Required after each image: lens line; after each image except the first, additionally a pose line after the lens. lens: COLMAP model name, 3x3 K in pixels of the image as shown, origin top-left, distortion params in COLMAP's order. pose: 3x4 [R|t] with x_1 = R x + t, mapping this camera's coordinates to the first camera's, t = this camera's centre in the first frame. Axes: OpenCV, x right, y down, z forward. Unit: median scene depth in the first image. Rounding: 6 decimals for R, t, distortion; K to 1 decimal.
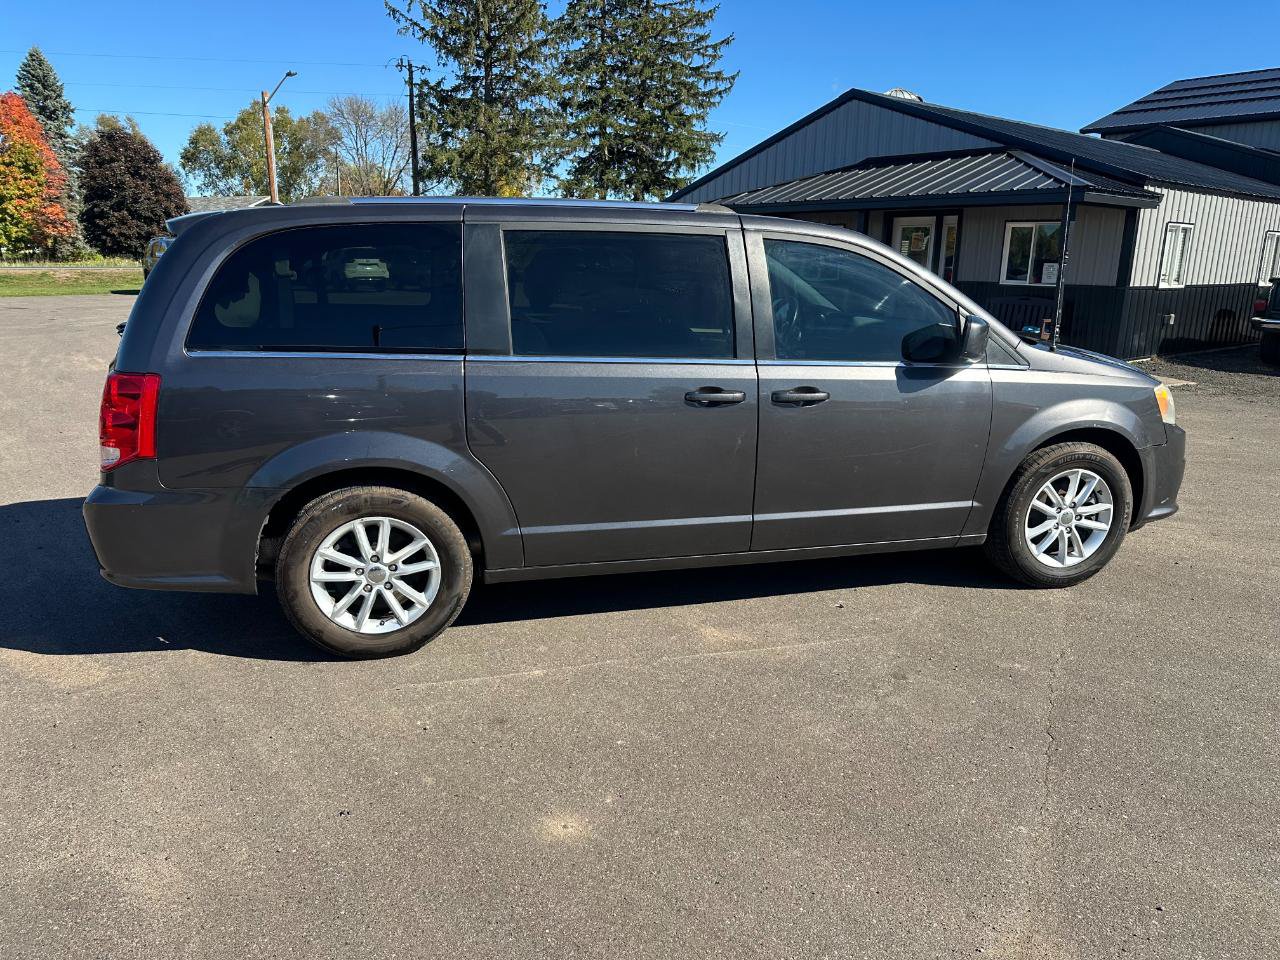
lens RADIAL K [[901.0, 0, 634.6], [0, 901.0, 480.8], [0, 0, 1]] dist [0.040166, -0.044639]
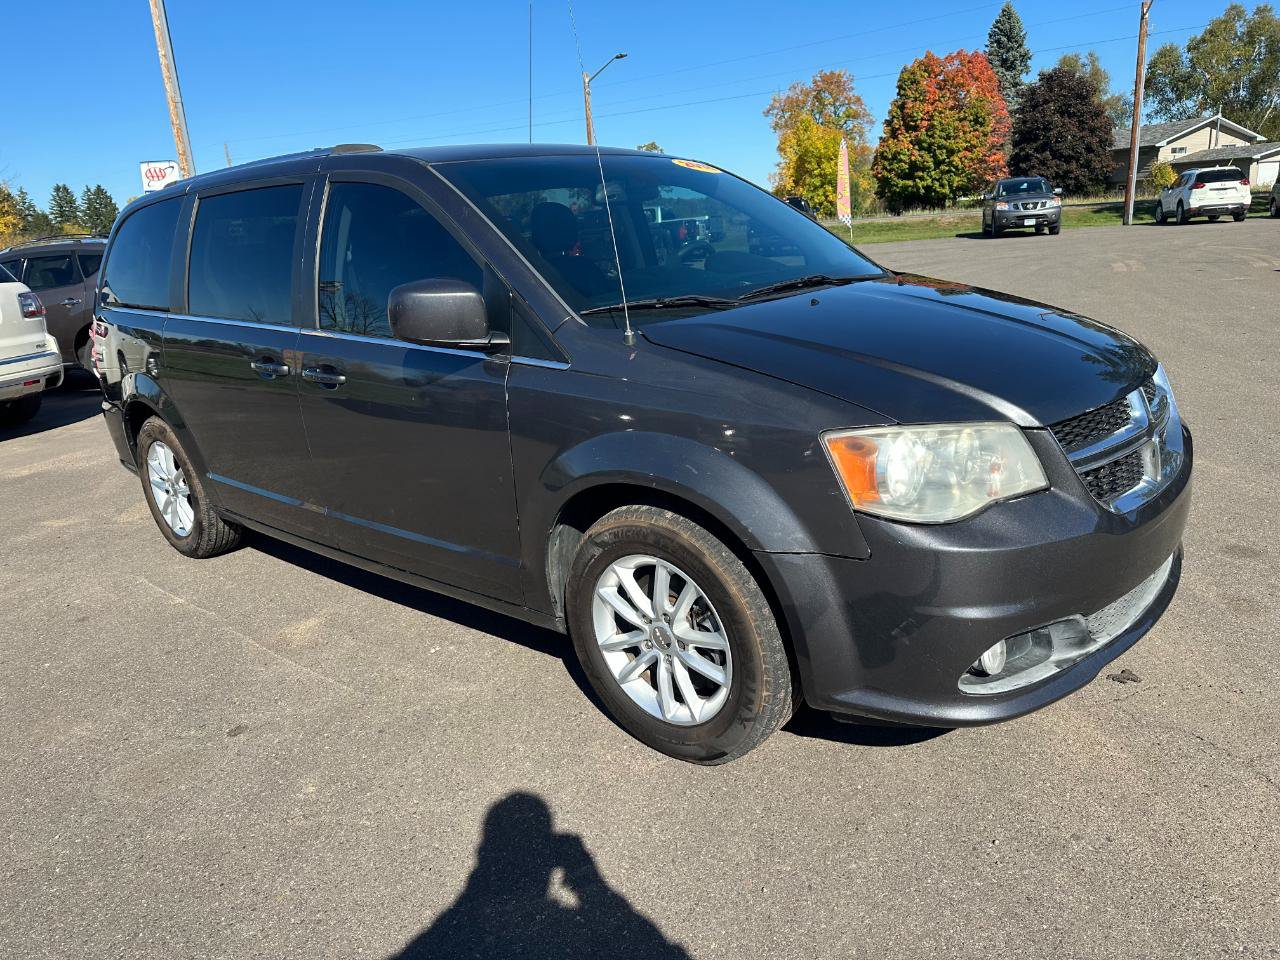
lens RADIAL K [[907.9, 0, 640.0], [0, 907.9, 480.0], [0, 0, 1]] dist [0.000155, -0.001967]
pose [[0.570482, 0.179475, -0.801461, 0.096127], [-0.126928, 0.983374, 0.129865, -0.013524], [0.811443, 0.027642, 0.583777, 0.069352]]
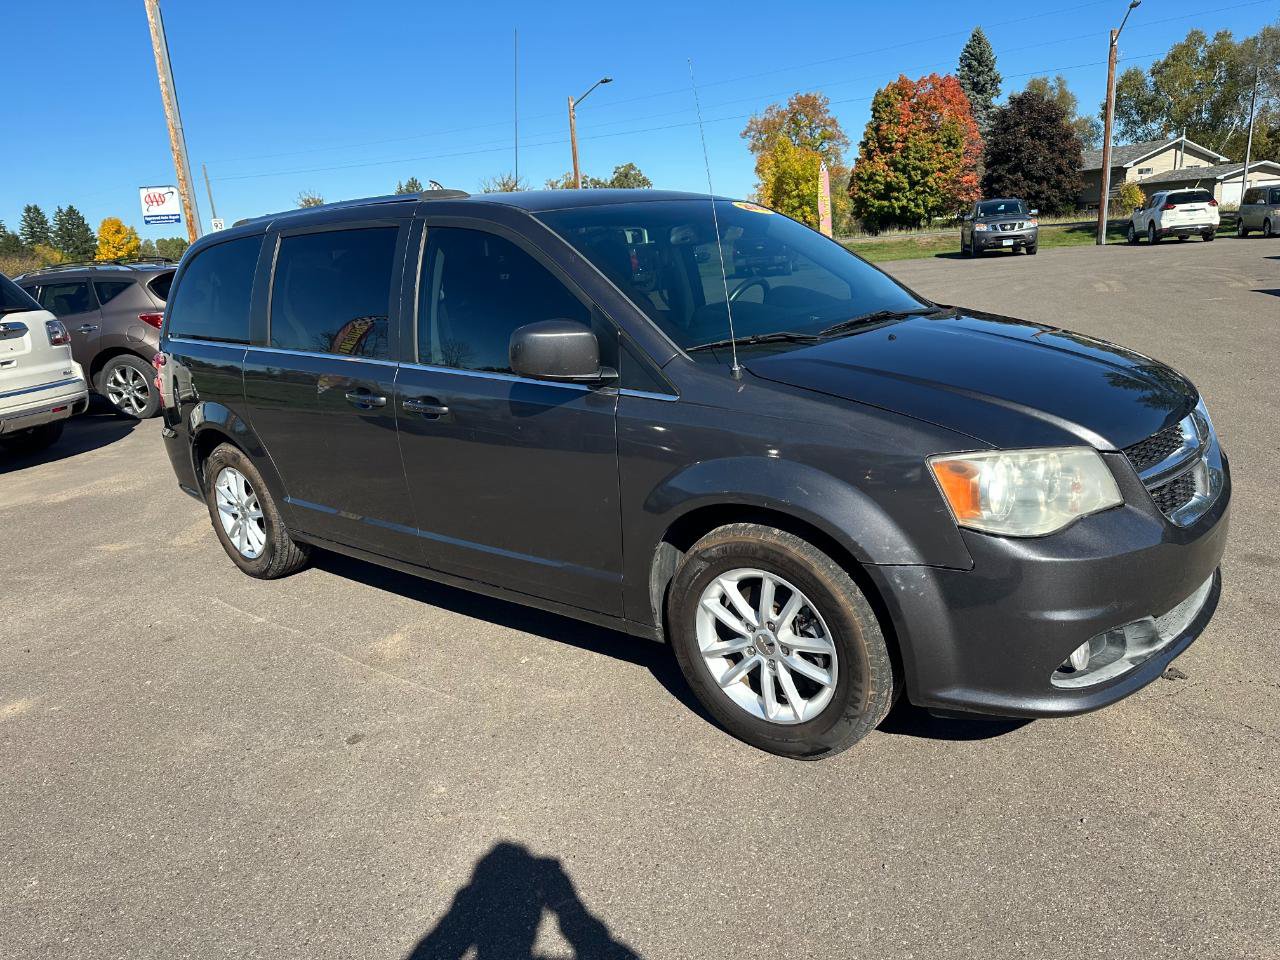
lens RADIAL K [[904.6, 0, 645.5], [0, 904.6, 481.8], [0, 0, 1]] dist [0.006057, -0.006271]
pose [[0.594949, 0.159611, -0.787757, 0.095455], [-0.119758, 0.986748, 0.109482, -0.013446], [0.794792, 0.029204, 0.606179, 0.058700]]
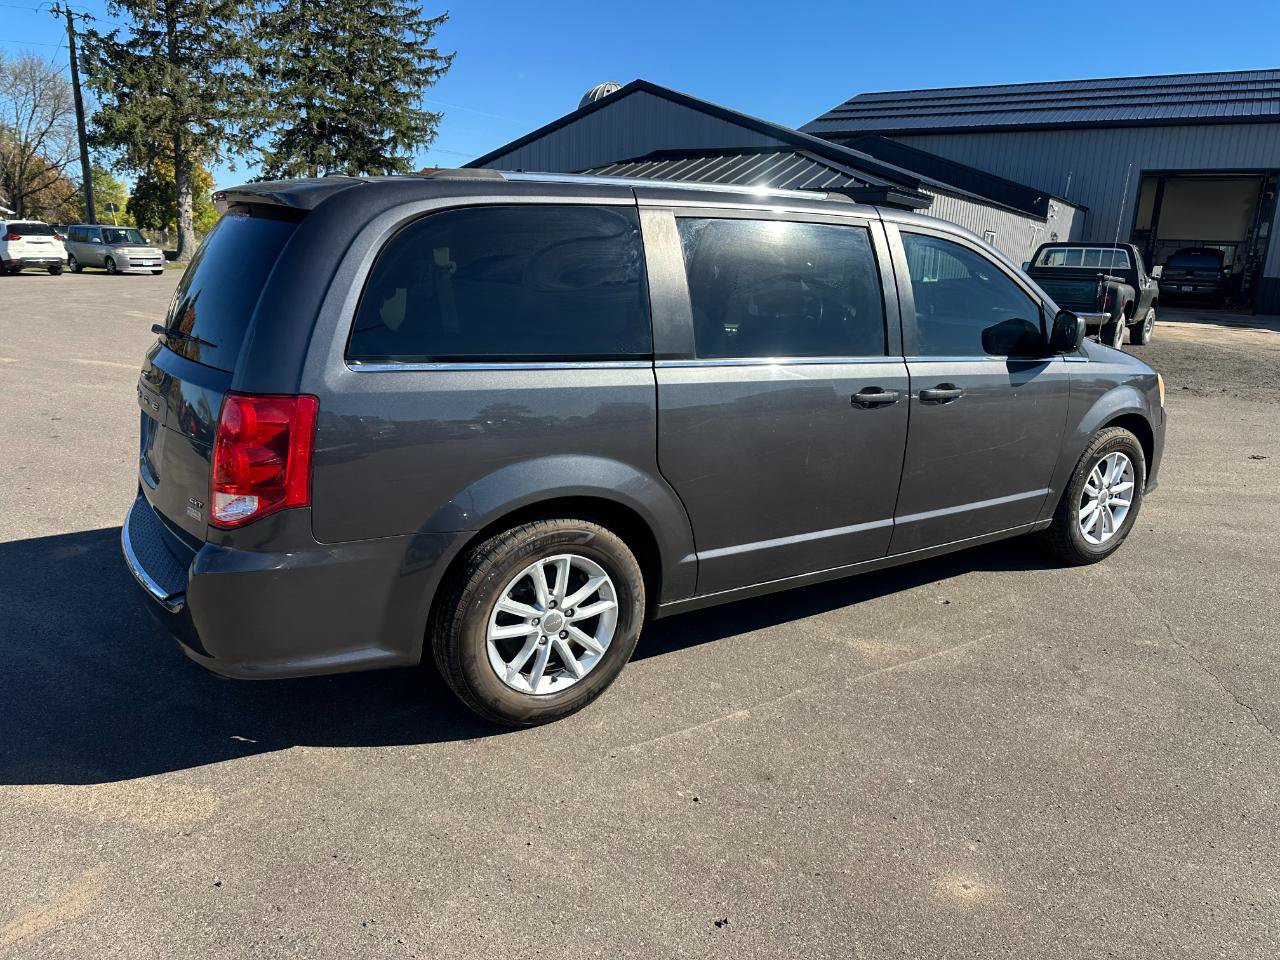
lens RADIAL K [[916.4, 0, 634.5], [0, 916.4, 465.7], [0, 0, 1]] dist [0.023755, -0.027320]
pose [[0.947397, -0.057025, 0.314939, -0.041924], [0.058498, 0.998276, 0.004779, -0.003713], [-0.314669, 0.013896, 0.949100, 0.014711]]
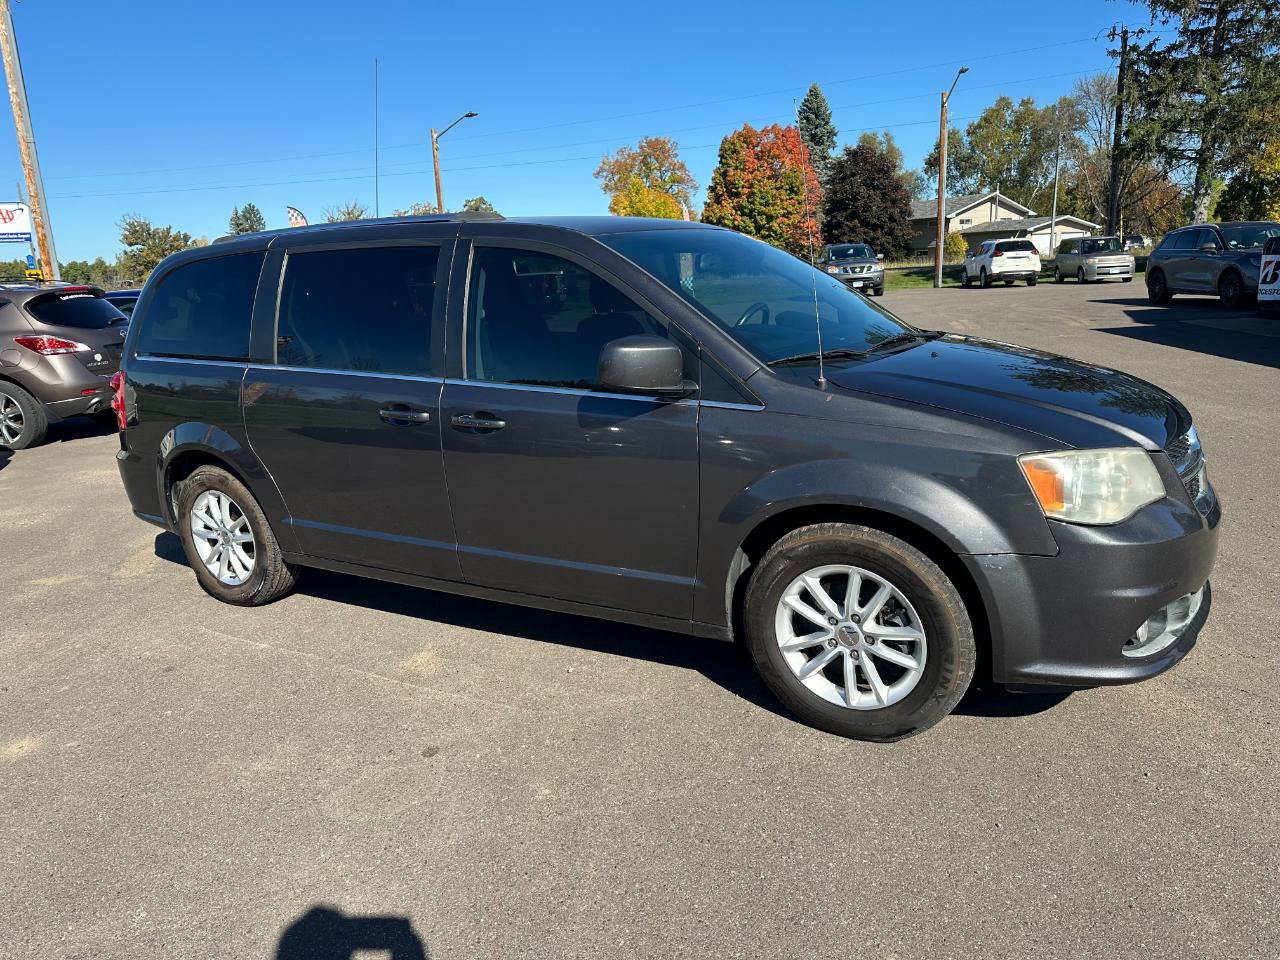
lens RADIAL K [[896.6, 0, 639.7], [0, 896.6, 484.9], [0, 0, 1]] dist [0.038887, -0.043321]
pose [[0.713376, 0.124155, -0.689696, 0.086446], [-0.116705, 0.991485, 0.057769, -0.009540], [0.690995, 0.039280, 0.721791, 0.043102]]
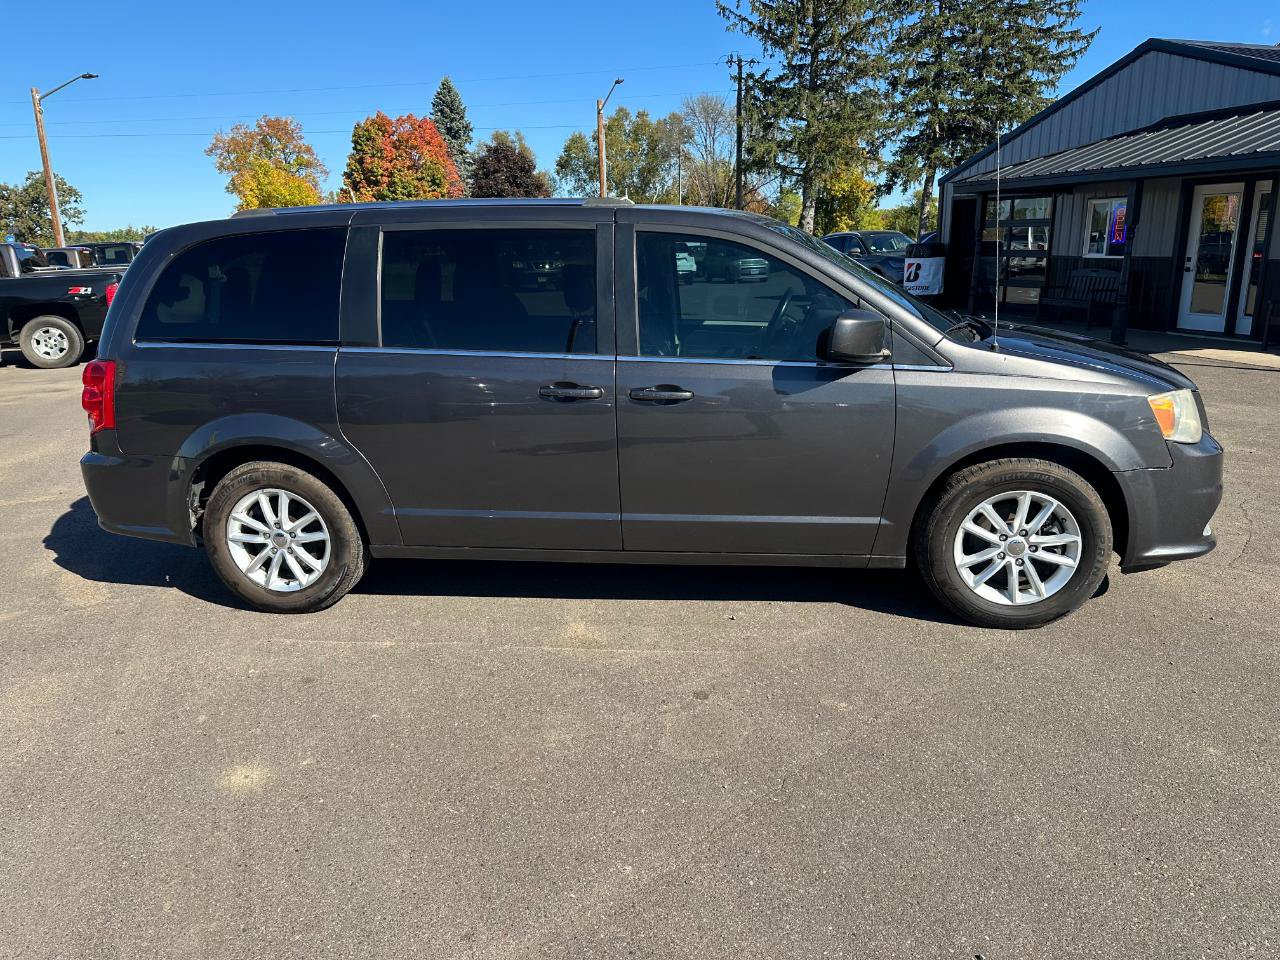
lens RADIAL K [[895.7, 0, 639.0], [0, 895.7, 477.3], [0, 0, 1]] dist [0.038247, -0.043745]
pose [[0.929996, 0.063076, -0.362116, 0.047884], [-0.059329, 0.998008, 0.021472, -0.002285], [0.362749, 0.001515, 0.931886, 0.009507]]
